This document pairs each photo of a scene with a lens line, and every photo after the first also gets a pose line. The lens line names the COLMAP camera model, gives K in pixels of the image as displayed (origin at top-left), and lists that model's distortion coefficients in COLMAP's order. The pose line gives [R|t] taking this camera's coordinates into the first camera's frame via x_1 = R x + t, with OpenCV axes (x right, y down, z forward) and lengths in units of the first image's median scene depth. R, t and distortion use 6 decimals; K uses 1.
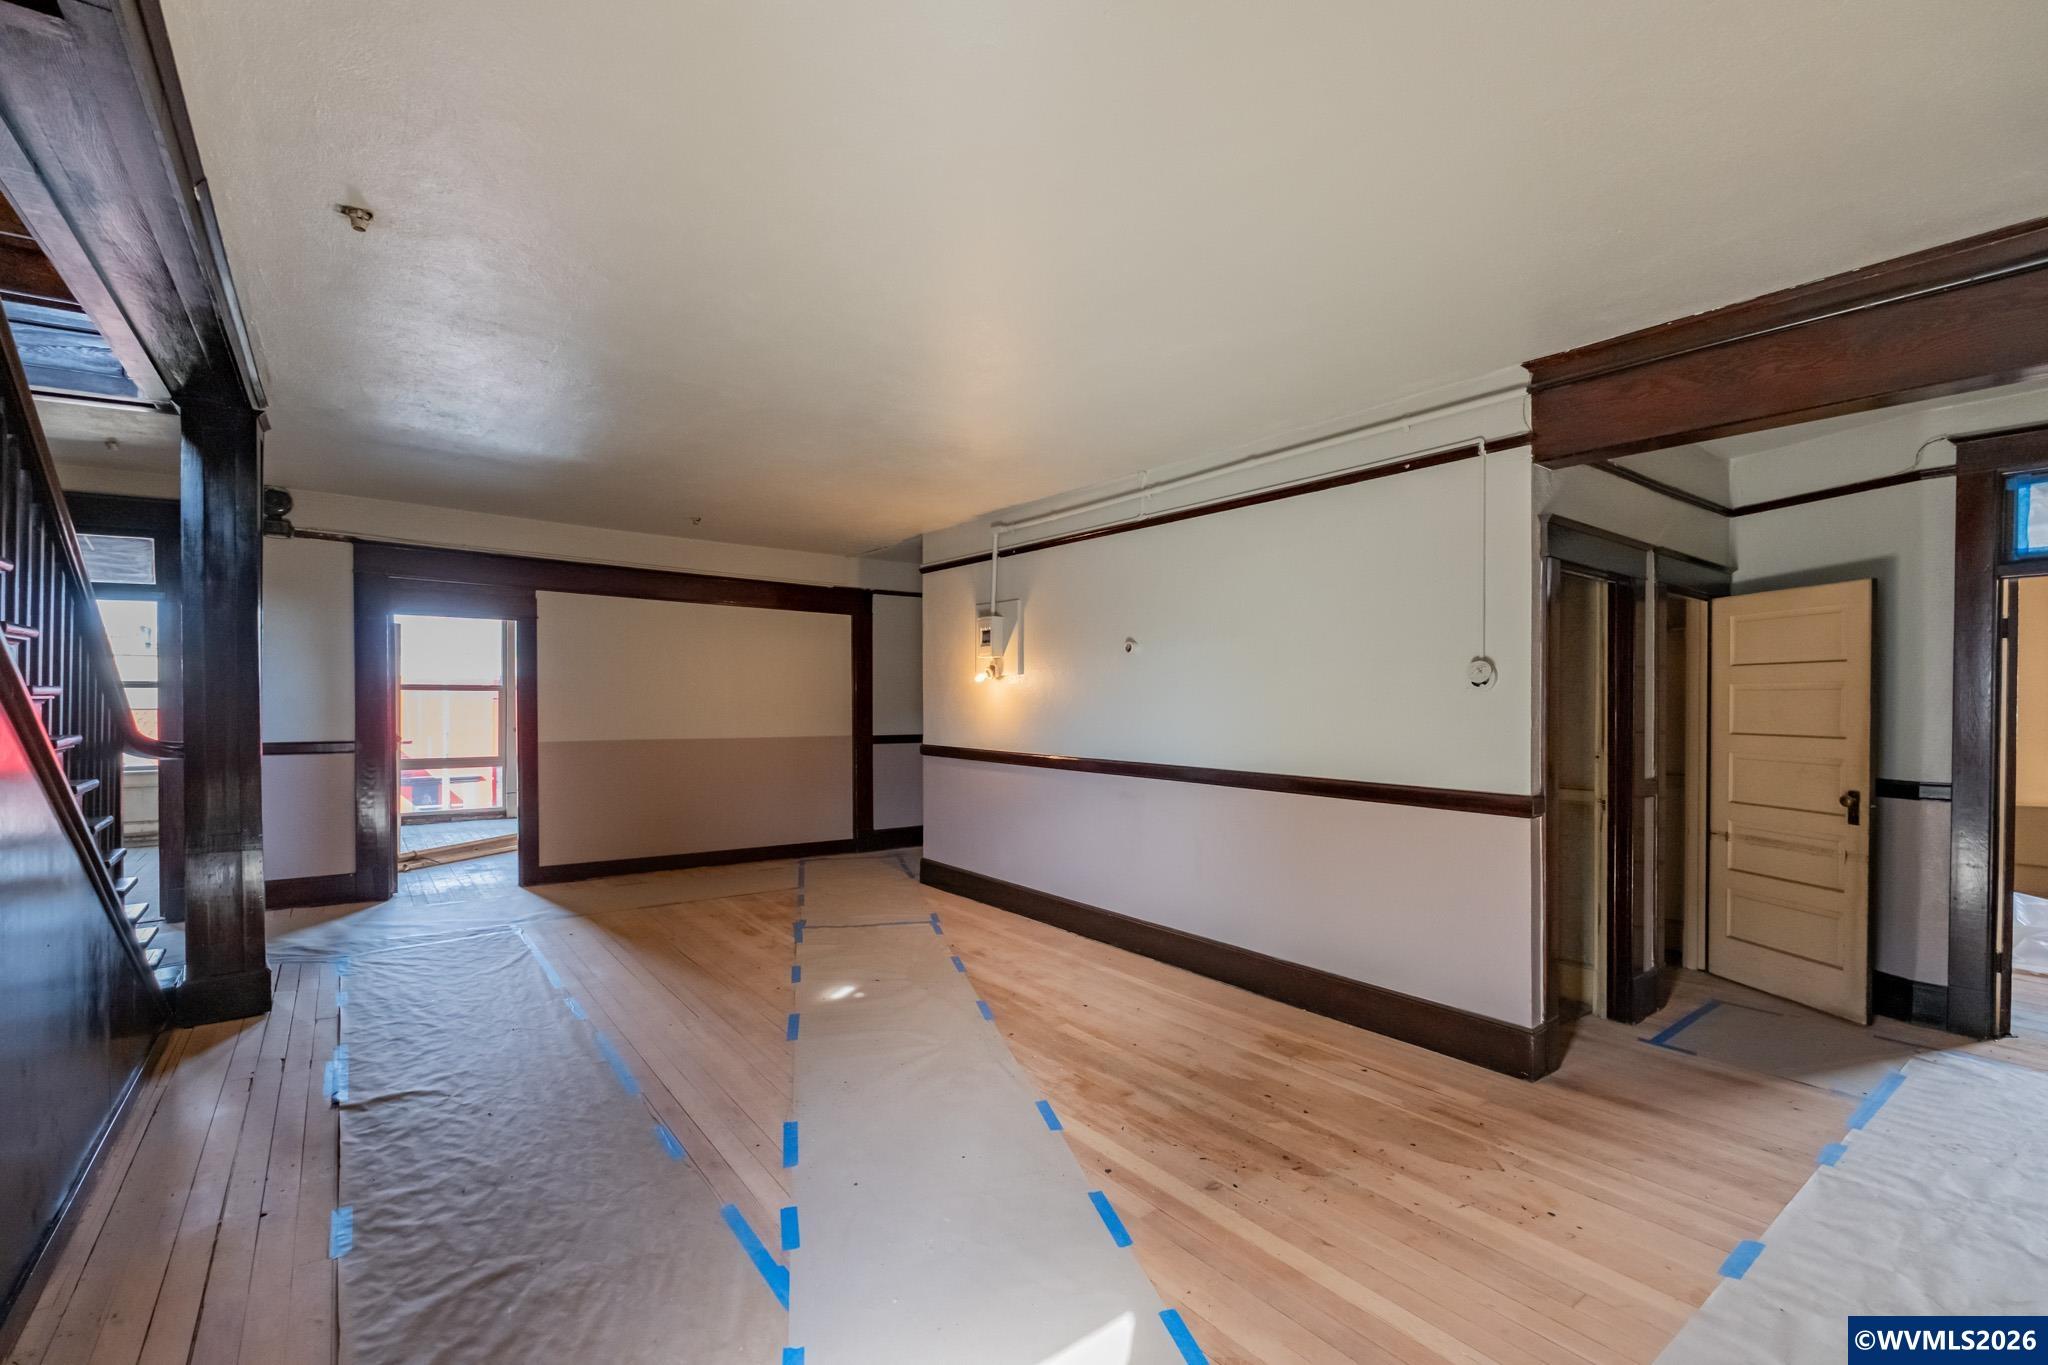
lens RADIAL K [[889.9, 0, 974.8], [0, 889.9, 696.2], [0, 0, 1]] dist [-0.000544, -0.000400]
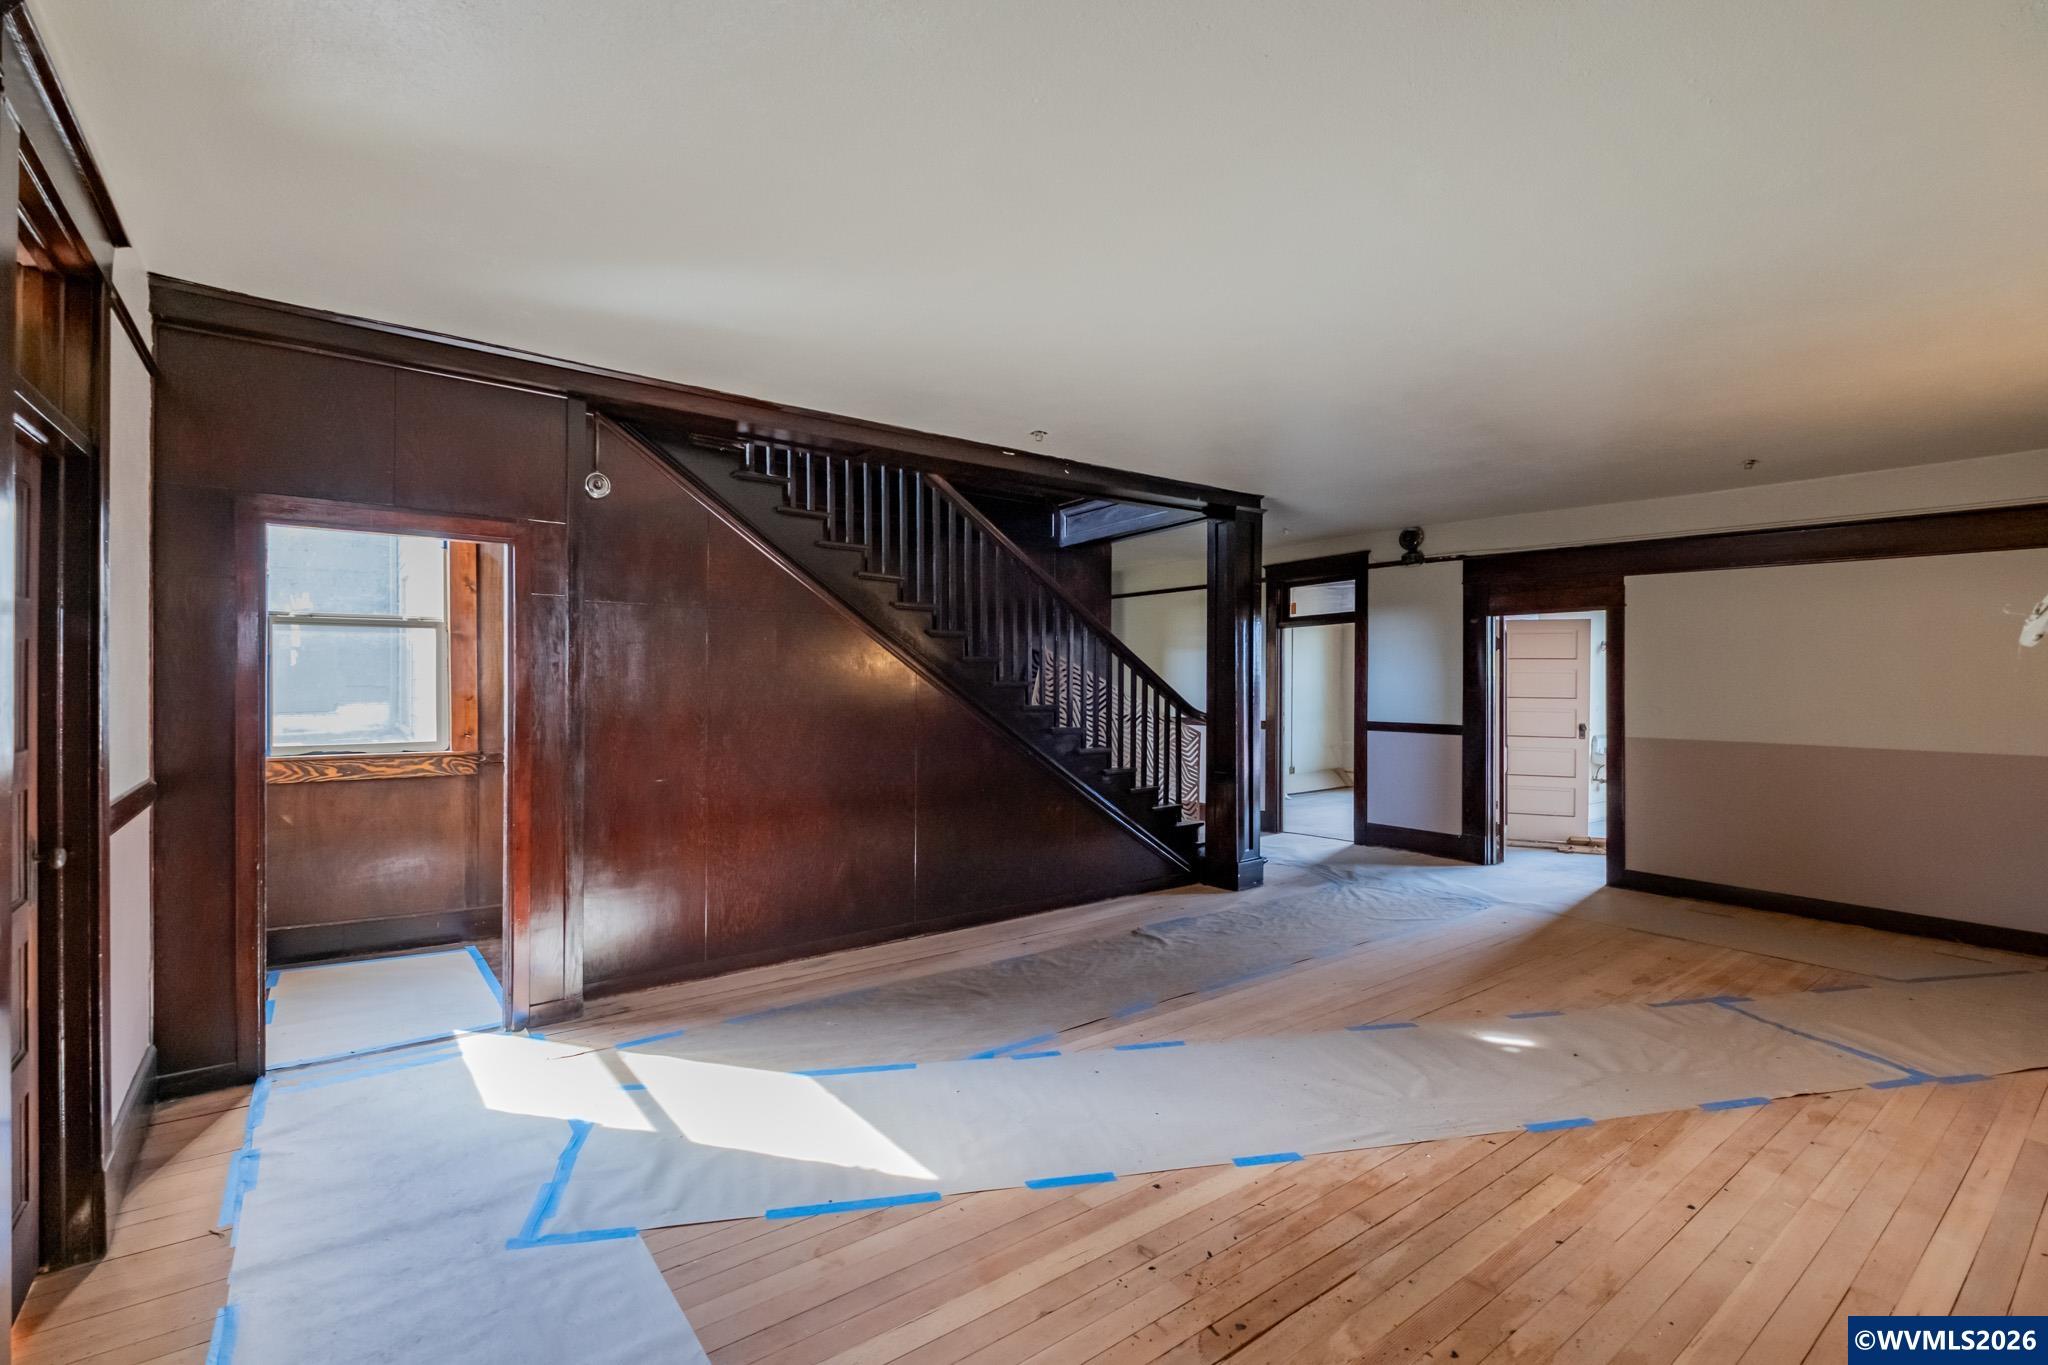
lens RADIAL K [[889.9, 0, 1012.3], [0, 889.9, 684.1], [0, 0, 1]] dist [-0.000544, -0.000400]
pose [[0.033549, -0.000812, -0.999437, 0.686879], [-0.003178, 0.999995, -0.000919, -0.002304], [0.999432, 0.003207, 0.033547, 0.507296]]
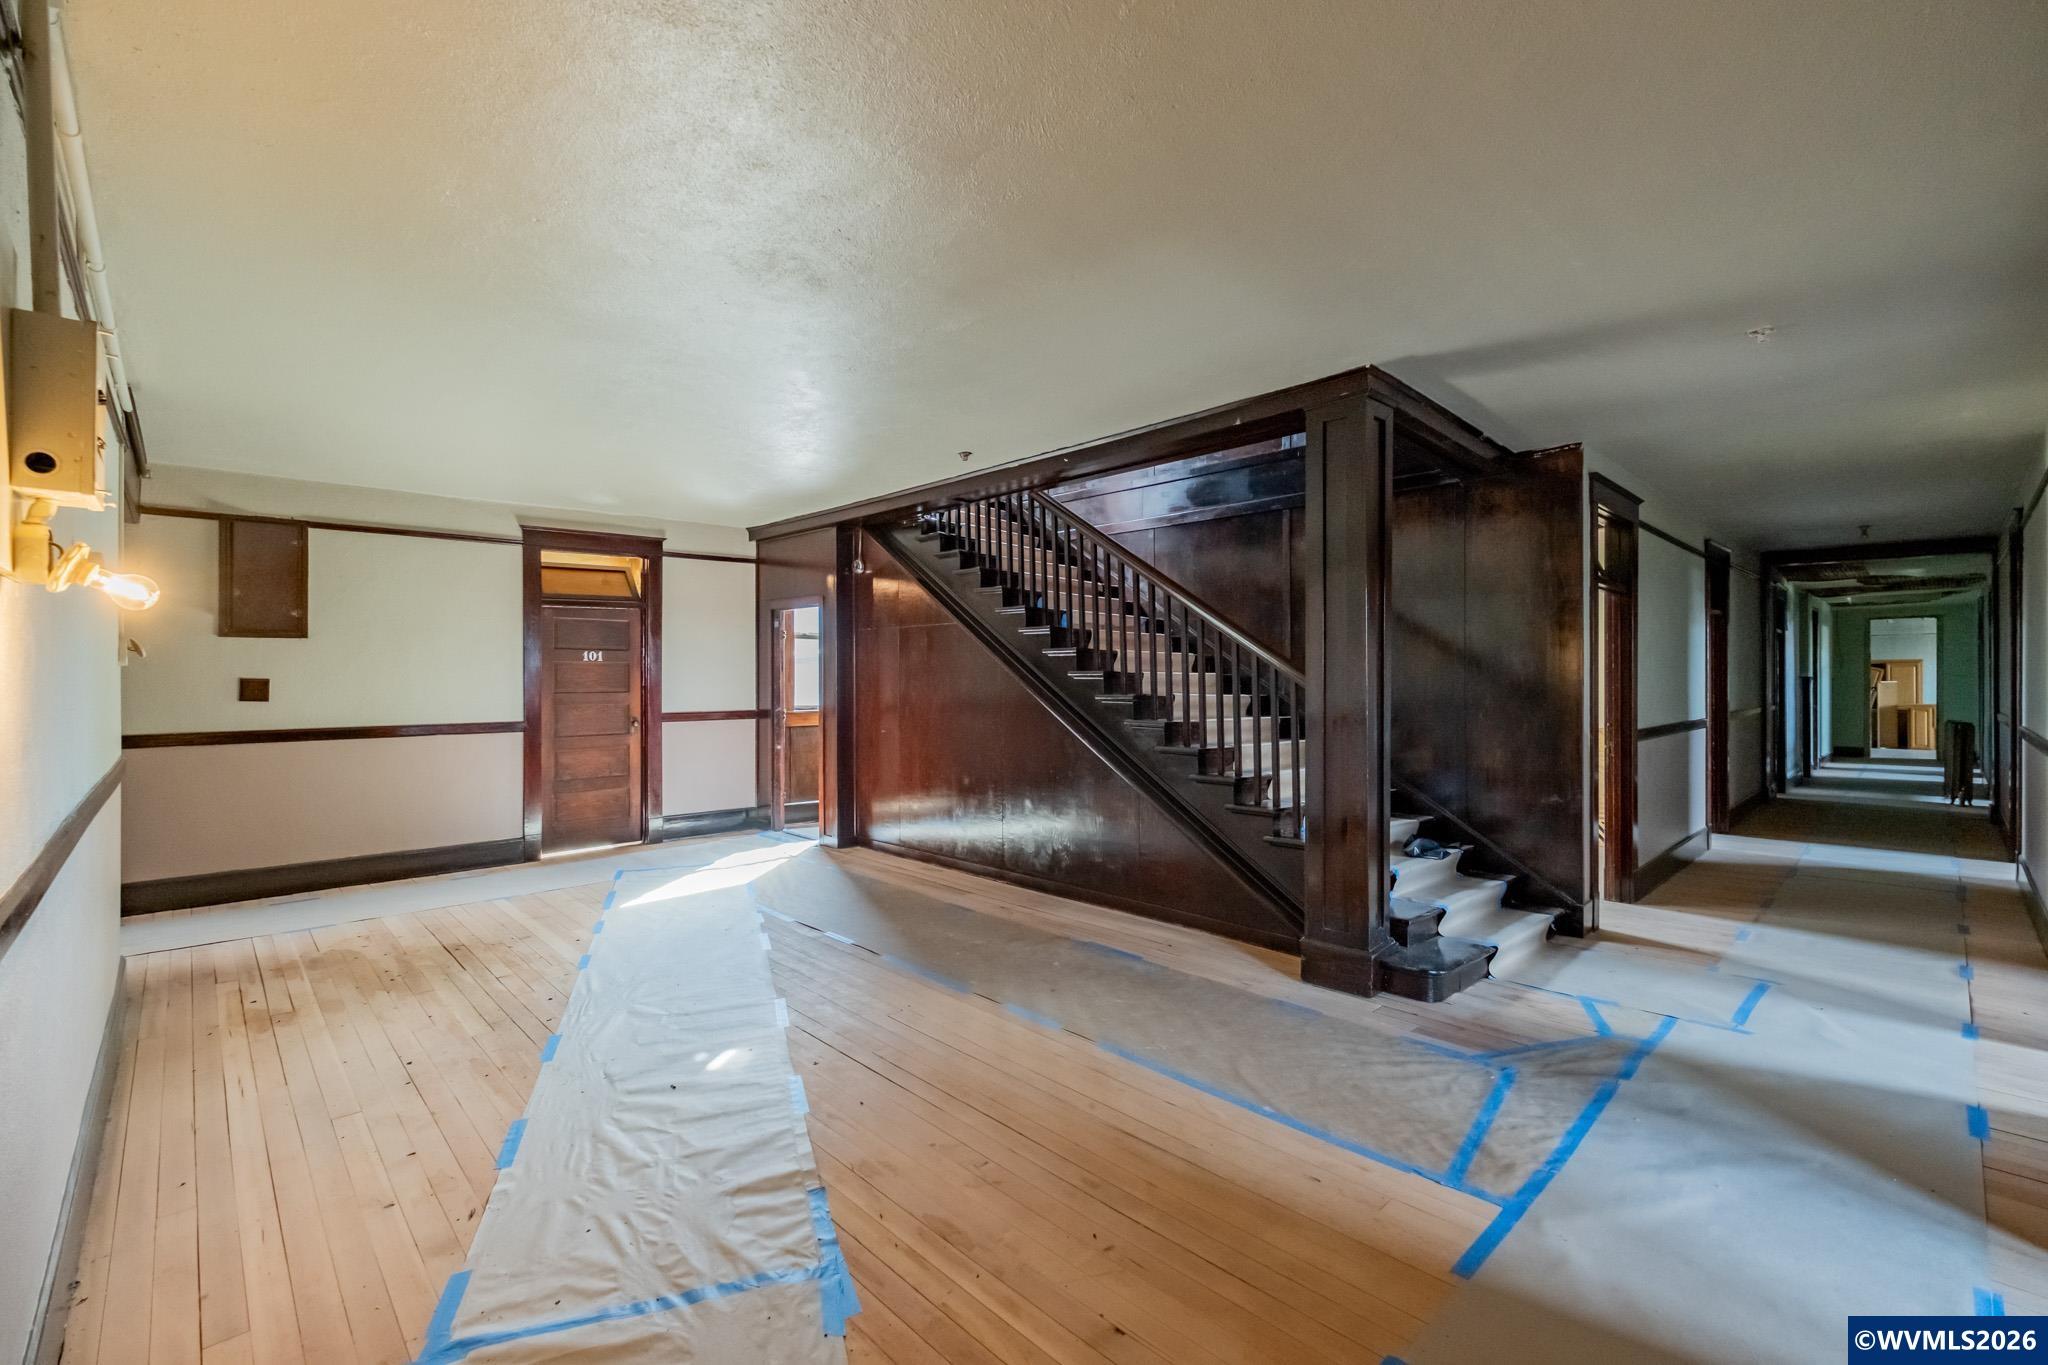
lens RADIAL K [[889.9, 0, 1027.1], [0, 889.9, 679.6], [0, 0, 1]] dist [-0.000544, -0.000400]
pose [[-0.987276, -0.003070, -0.158985, -0.284754], [-0.003355, 0.999993, 0.001524, 0.003114], [0.158979, 0.002038, -0.987280, 1.816735]]
